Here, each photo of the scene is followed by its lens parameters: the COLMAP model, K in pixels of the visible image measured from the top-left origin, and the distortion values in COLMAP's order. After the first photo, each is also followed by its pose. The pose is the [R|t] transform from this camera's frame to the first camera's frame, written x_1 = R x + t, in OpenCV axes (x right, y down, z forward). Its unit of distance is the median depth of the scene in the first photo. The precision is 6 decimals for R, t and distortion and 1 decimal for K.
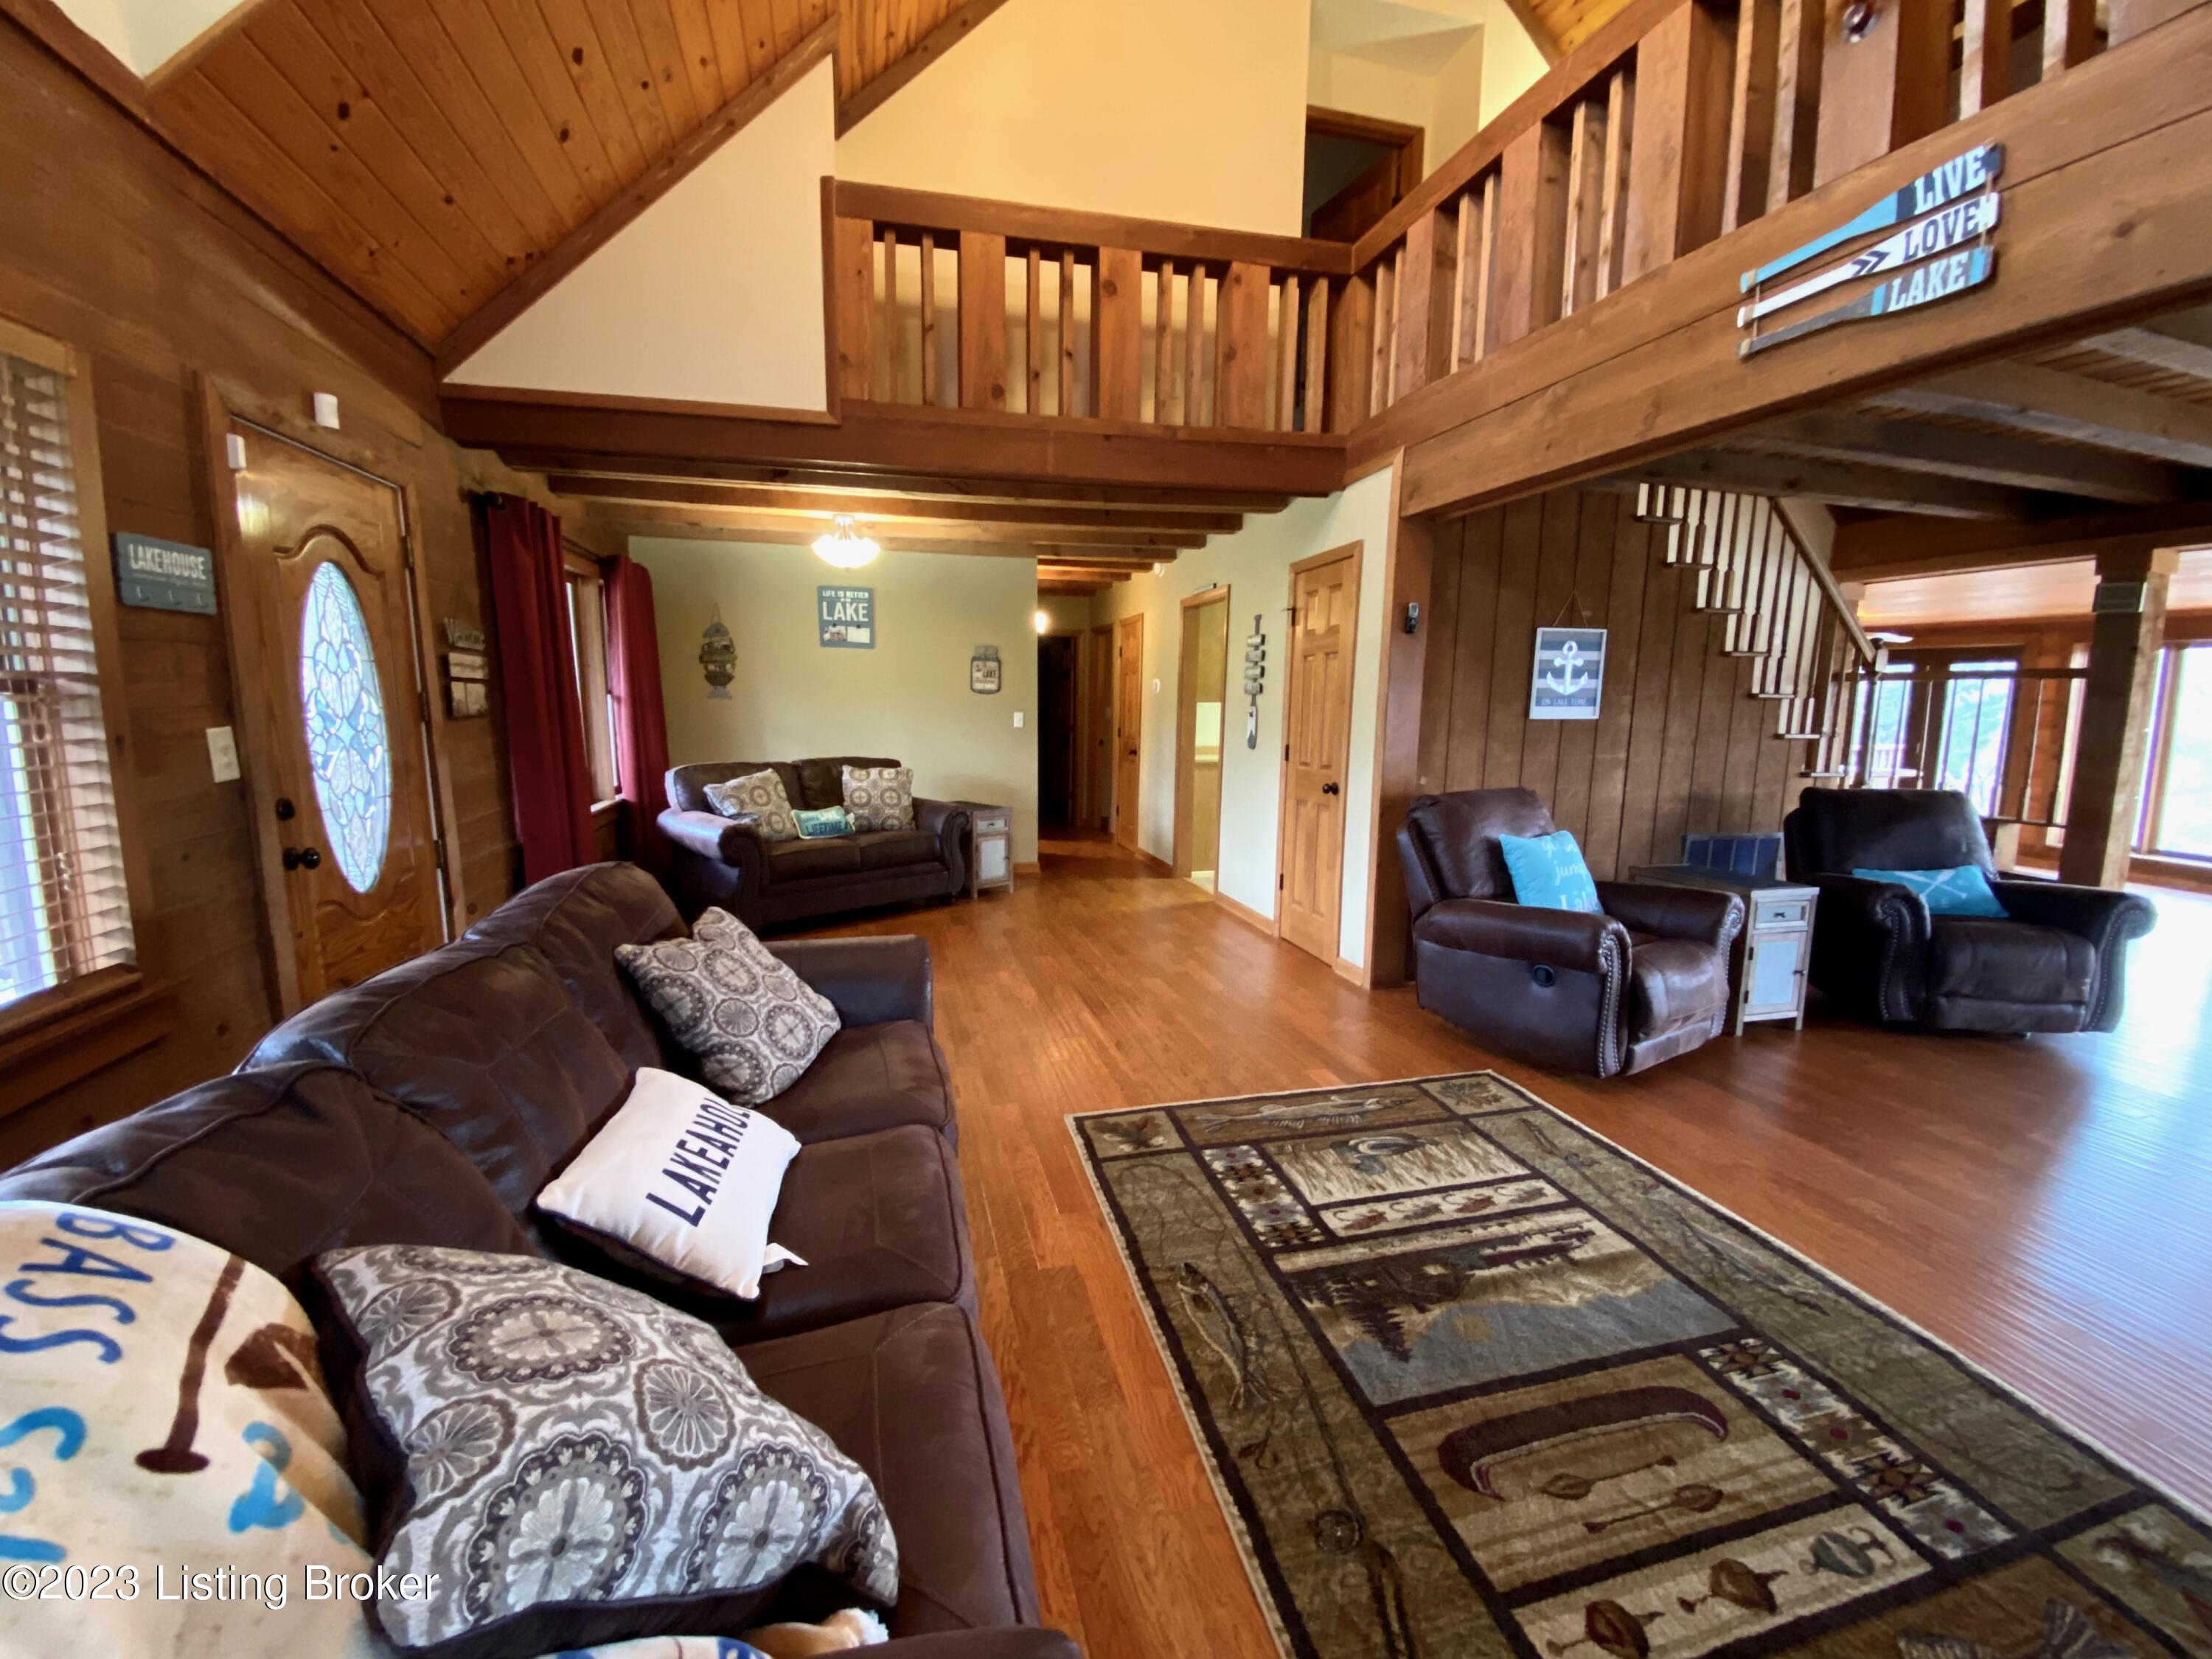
lens RADIAL K [[891.8, 0, 1106.0], [0, 891.8, 829.5], [0, 0, 1]] dist [0.020466, -0.021753]
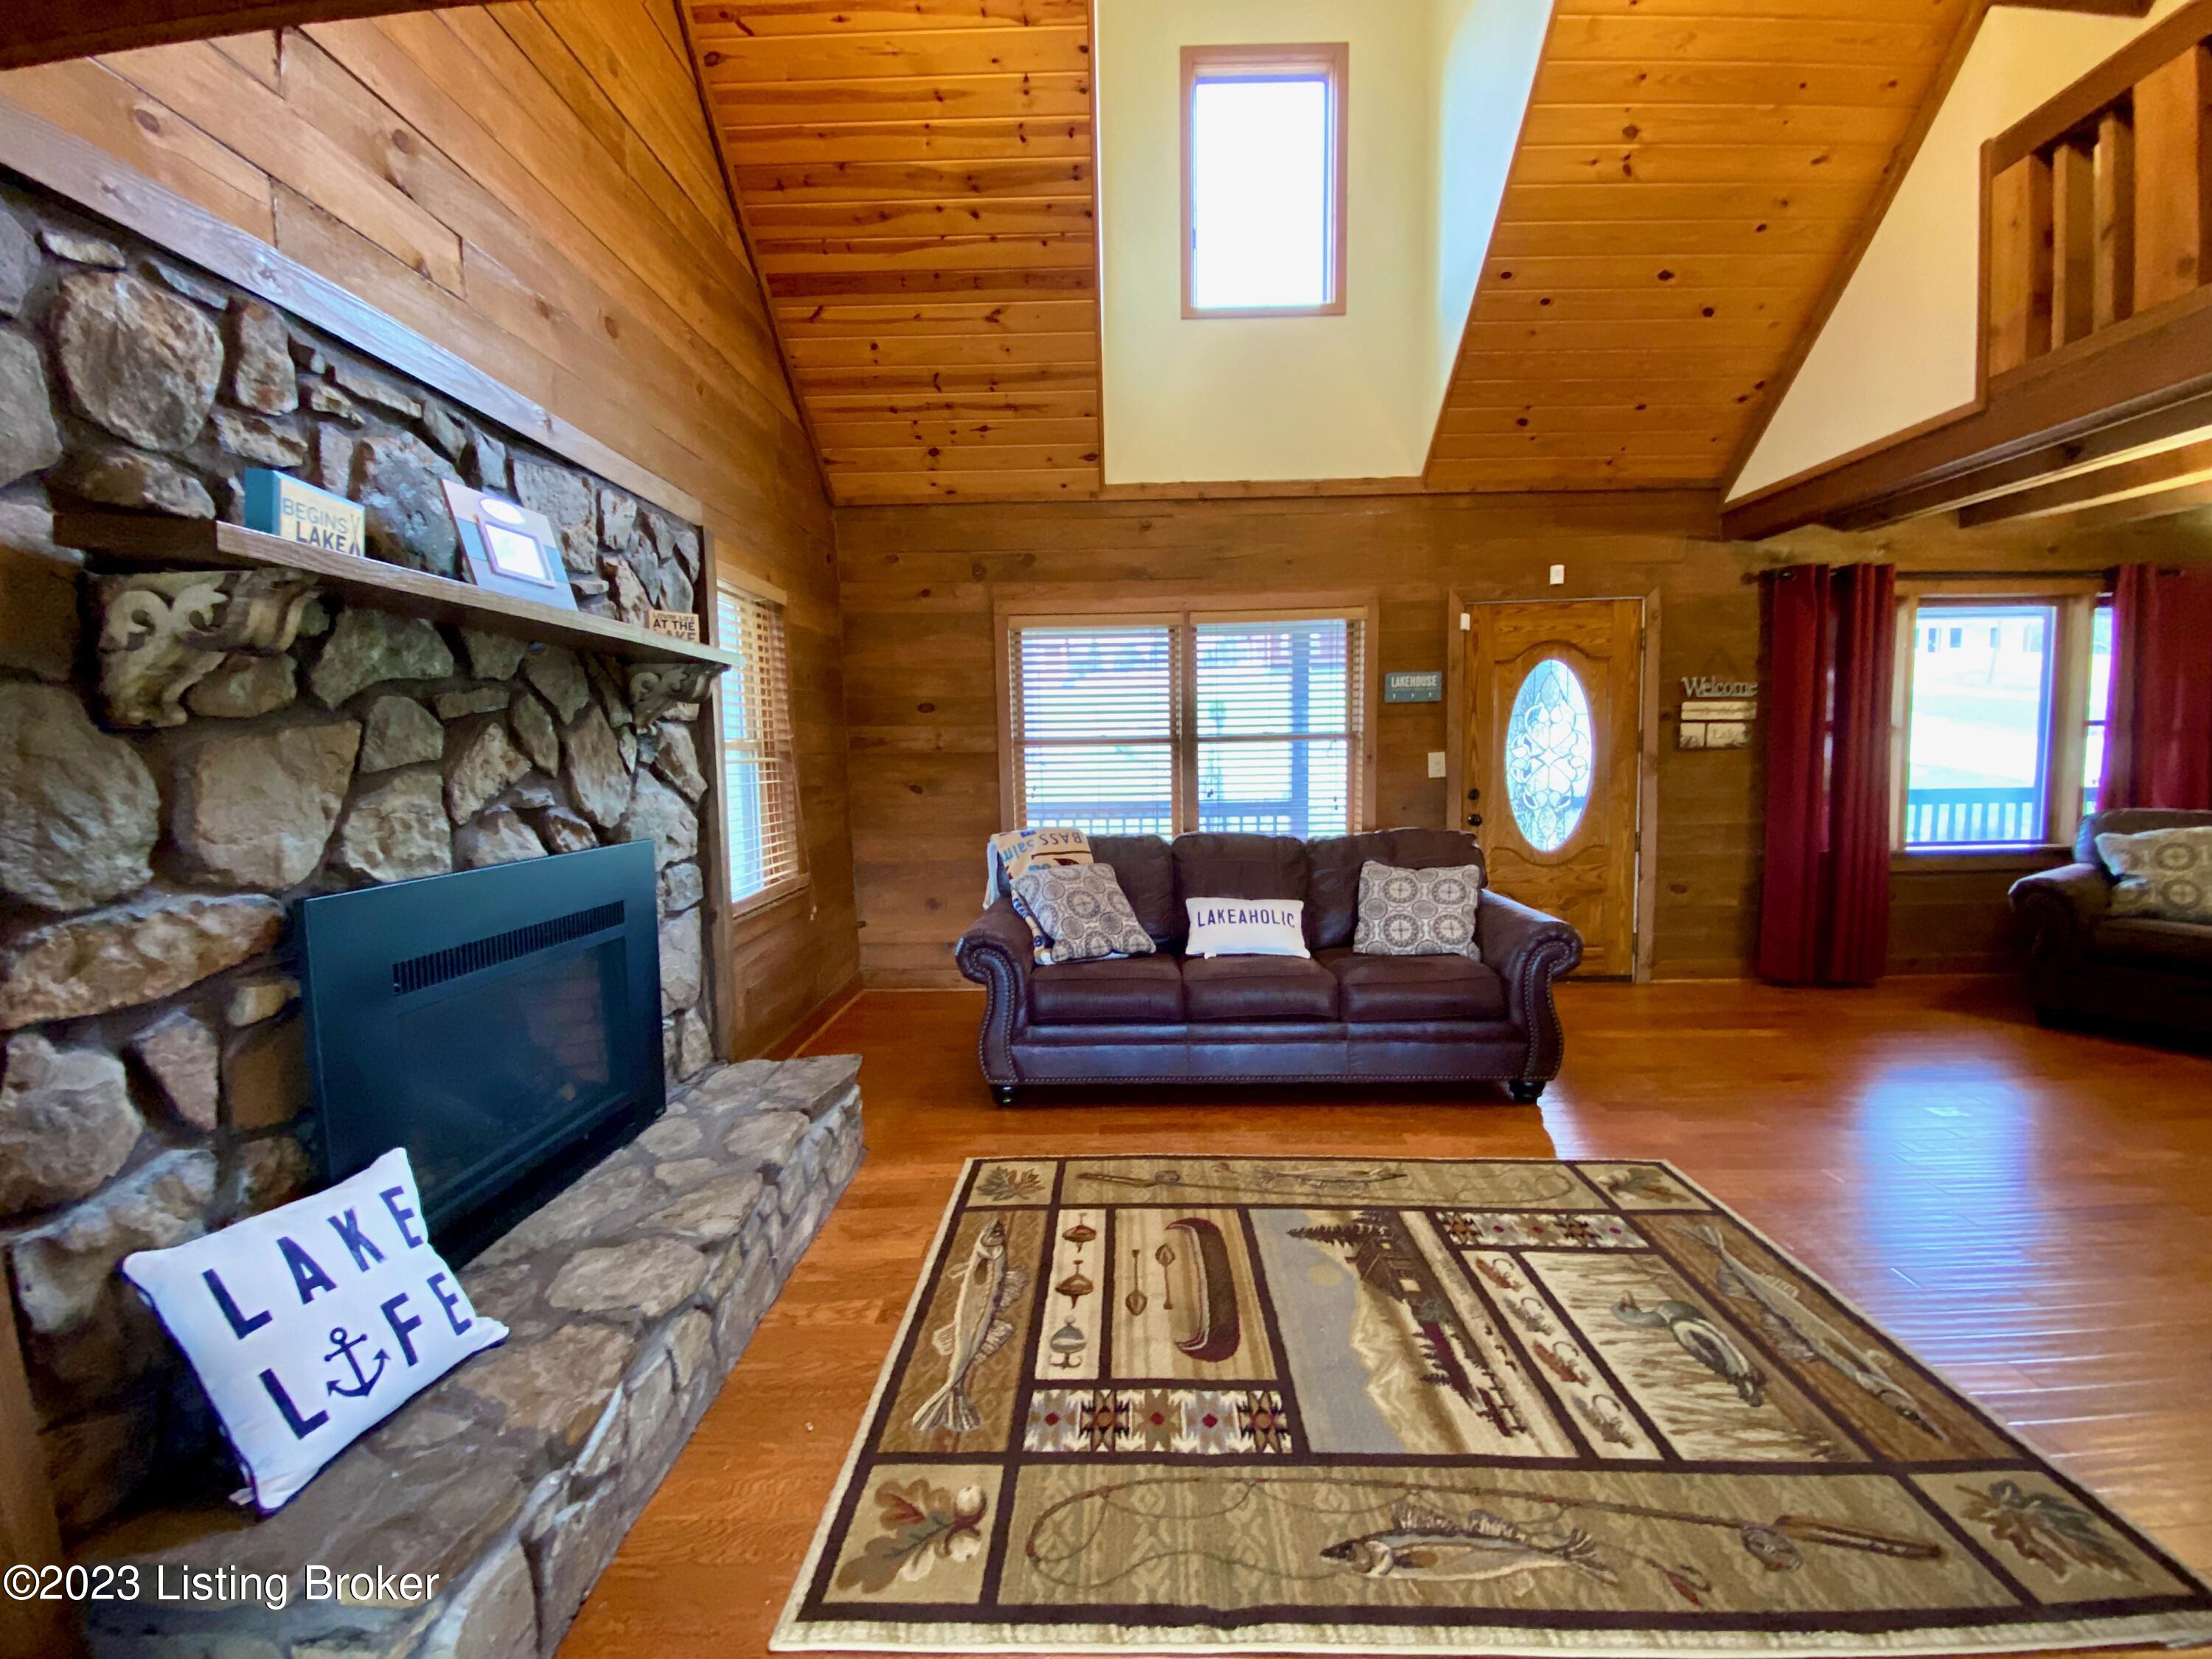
lens RADIAL K [[892.1, 0, 1115.6], [0, 892.1, 832.6], [0, 0, 1]] dist [0.011453, -0.017496]
pose [[-0.257541, 0.086512, -0.962387, 1.173052], [-0.123897, 0.984806, 0.121683, -0.080704], [0.958291, 0.150575, -0.242909, 0.720954]]
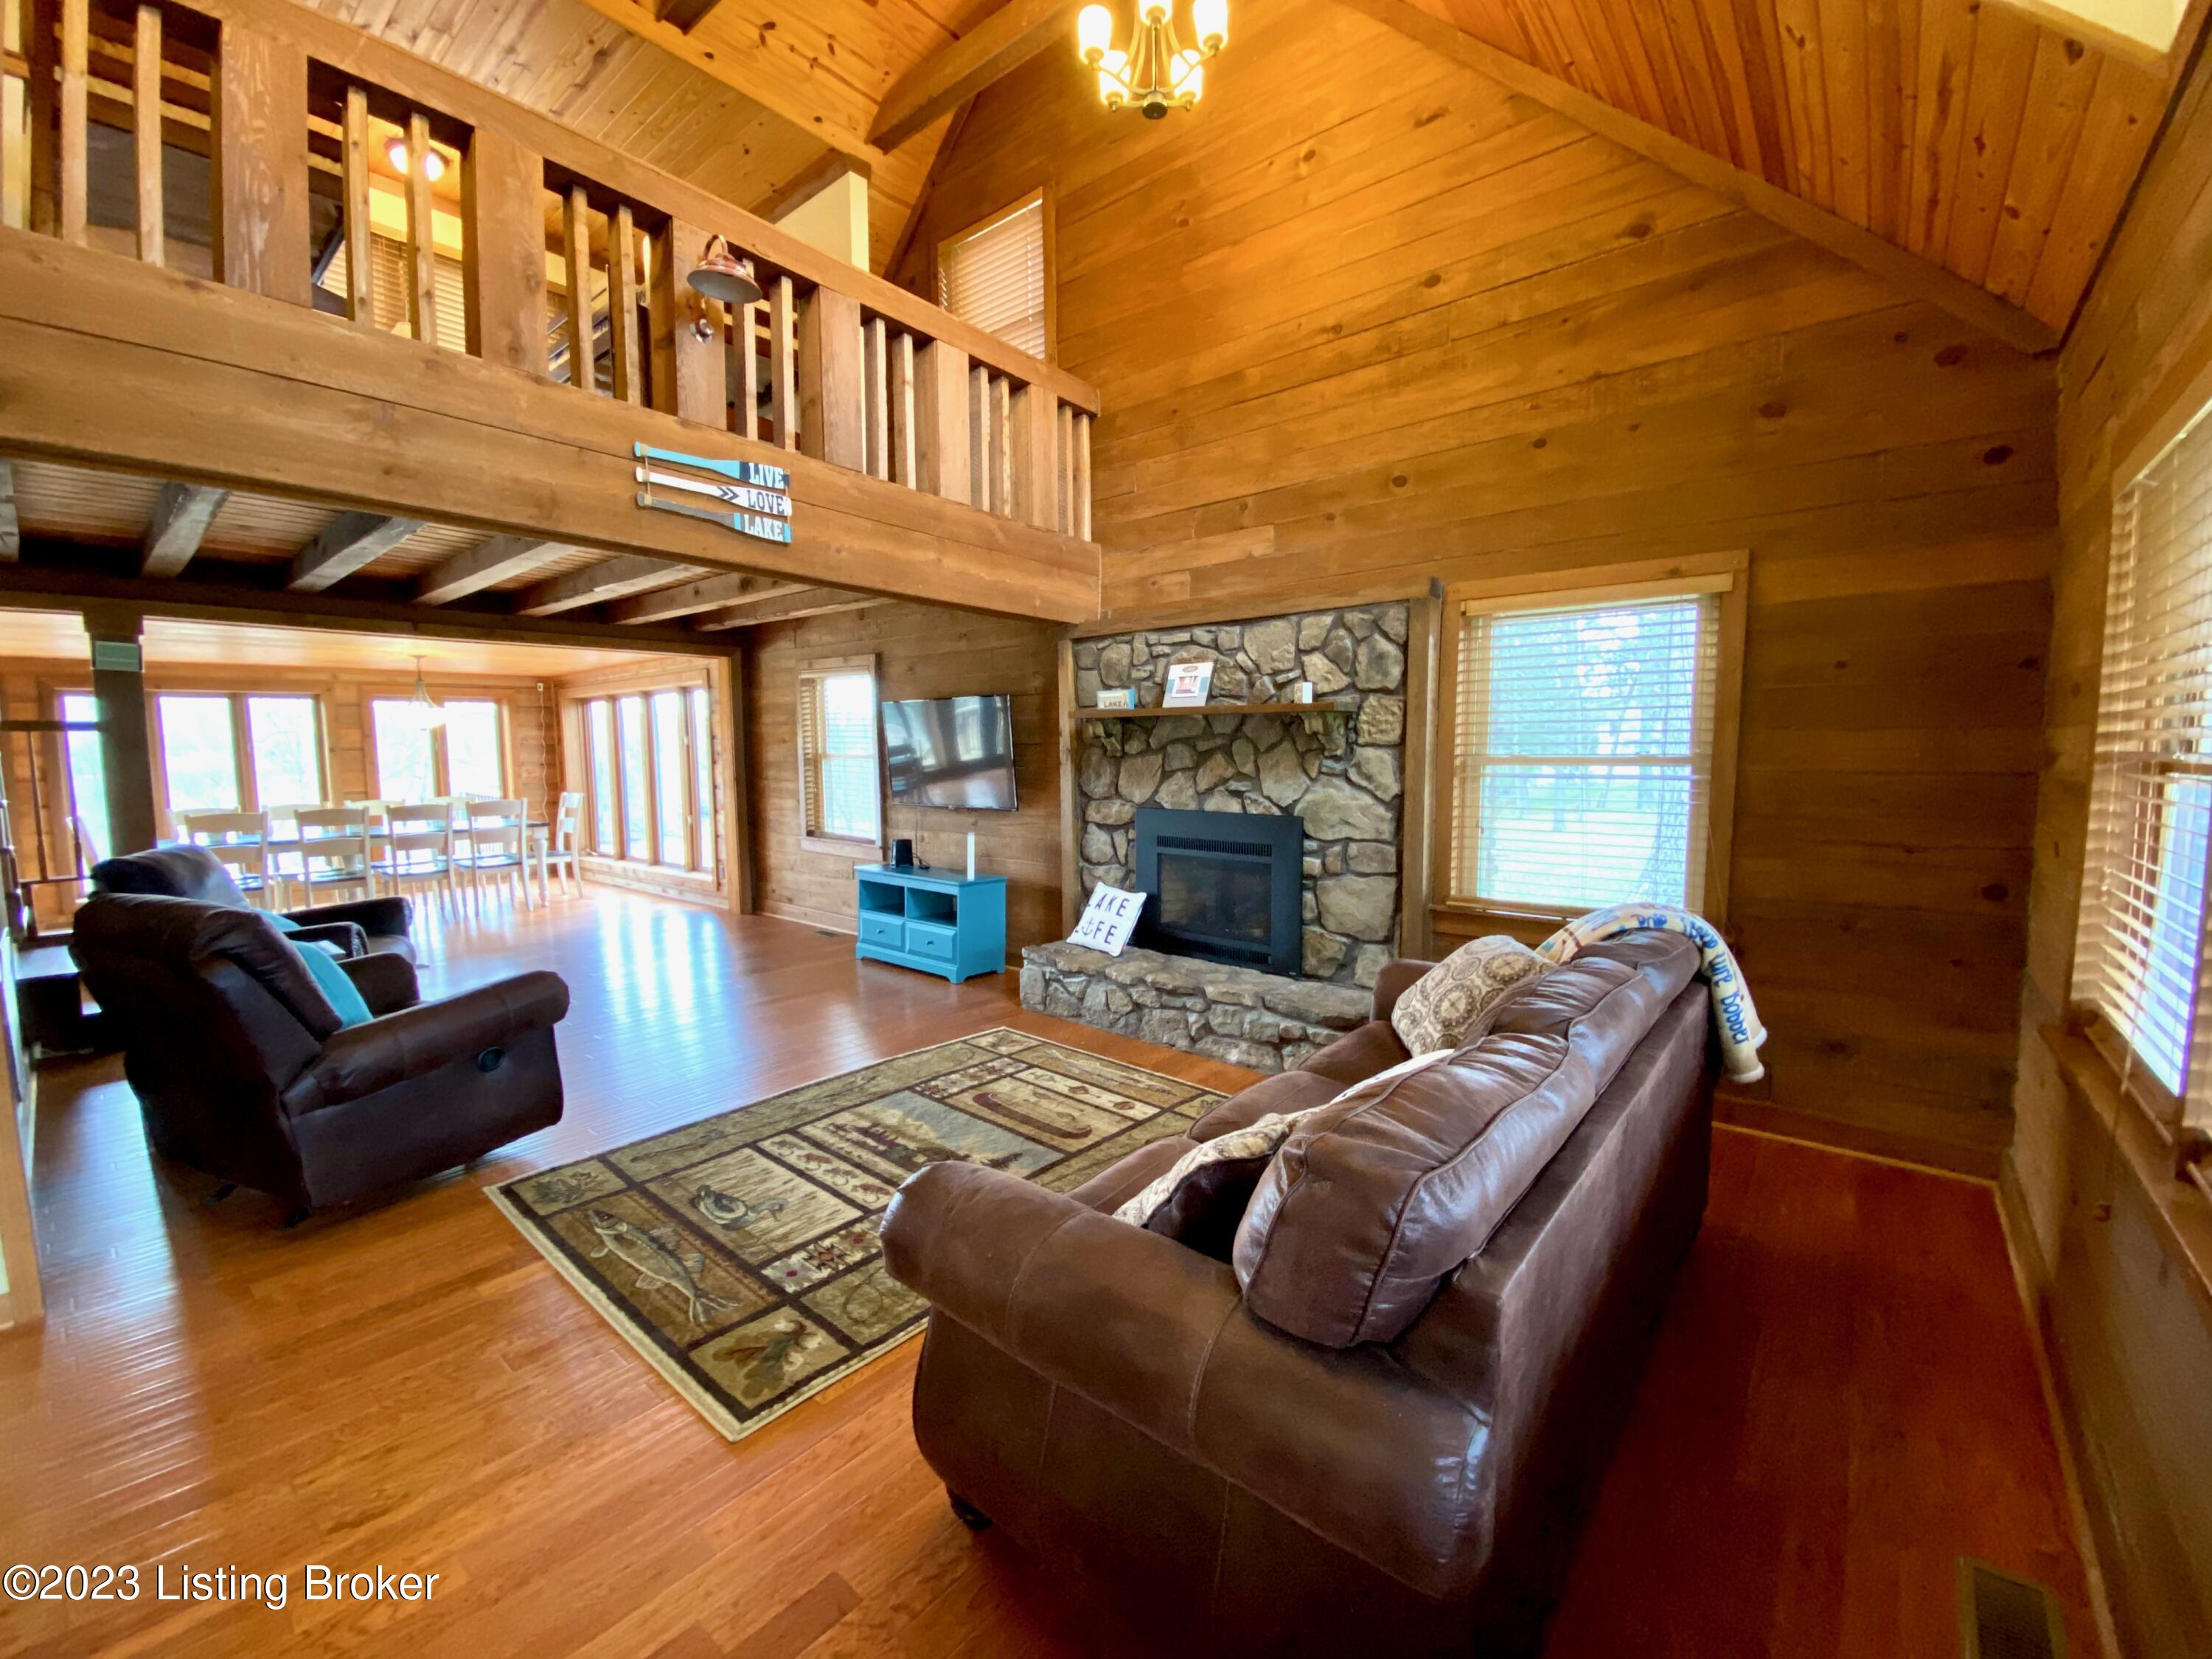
lens RADIAL K [[892.1, 0, 1115.6], [0, 892.1, 832.6], [0, 0, 1]] dist [0.011453, -0.017496]
pose [[-0.593490, -0.081627, 0.800691, -0.780603], [0.109977, 0.977287, 0.181147, -0.206283], [-0.797292, 0.195567, -0.571033, 1.242906]]
